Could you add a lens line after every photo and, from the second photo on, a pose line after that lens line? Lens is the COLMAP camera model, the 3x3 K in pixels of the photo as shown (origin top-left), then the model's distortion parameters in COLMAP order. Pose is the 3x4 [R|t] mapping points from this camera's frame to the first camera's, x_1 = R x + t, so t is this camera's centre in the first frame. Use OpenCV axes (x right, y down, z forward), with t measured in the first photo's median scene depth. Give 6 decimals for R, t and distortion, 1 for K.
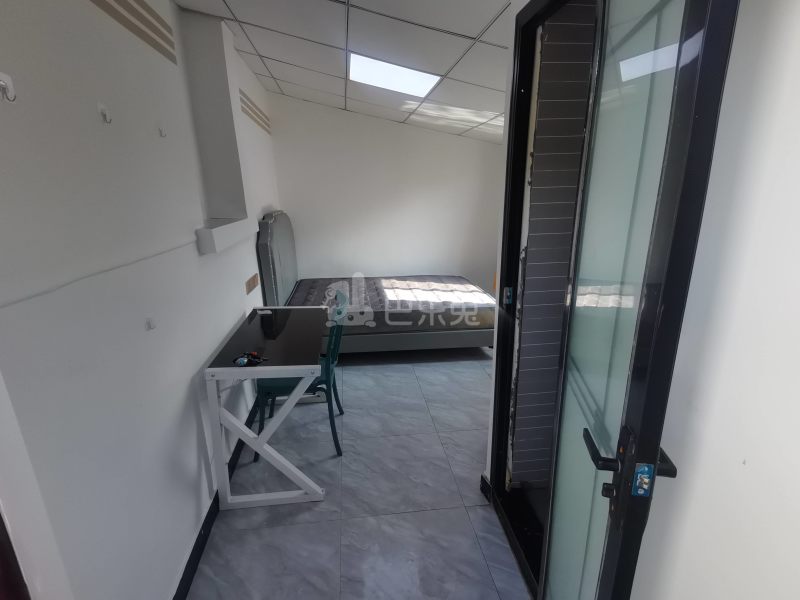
lens RADIAL K [[398.2, 0, 398.4], [0, 398.2, 301.0], [0, 0, 1]] dist [0.021190, -0.001123]
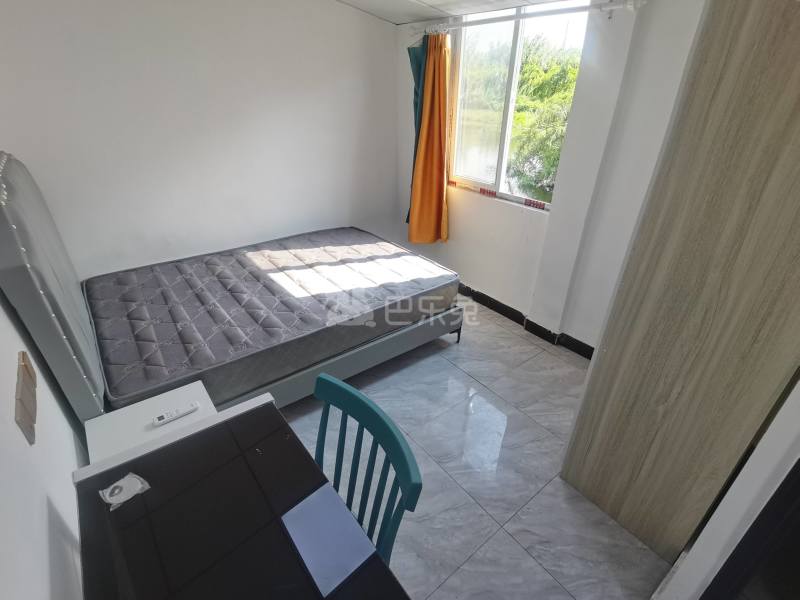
lens RADIAL K [[398.2, 0, 399.8], [0, 398.2, 301.2], [0, 0, 1]] dist [0.021190, -0.001123]
pose [[0.855331, -0.229255, 0.464598, -0.205349], [0.116461, 0.958895, 0.258759, -0.162220], [-0.504822, -0.167218, 0.846872, 0.478929]]
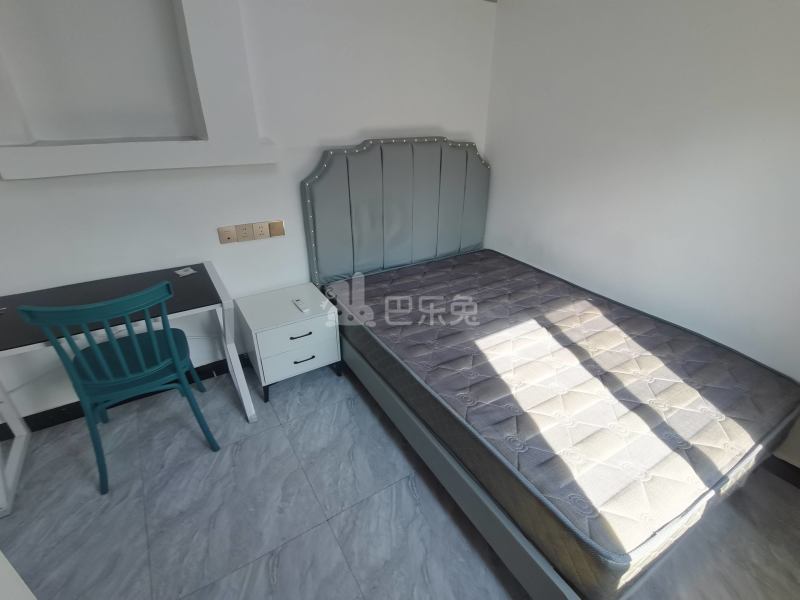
lens RADIAL K [[398.2, 0, 395.0], [0, 398.2, 302.4], [0, 0, 1]] dist [0.021190, -0.001123]
pose [[0.415705, 0.430979, -0.800904, 0.374349], [-0.257029, 0.900372, 0.351094, -0.233250], [0.872425, 0.059904, 0.485063, 0.794214]]
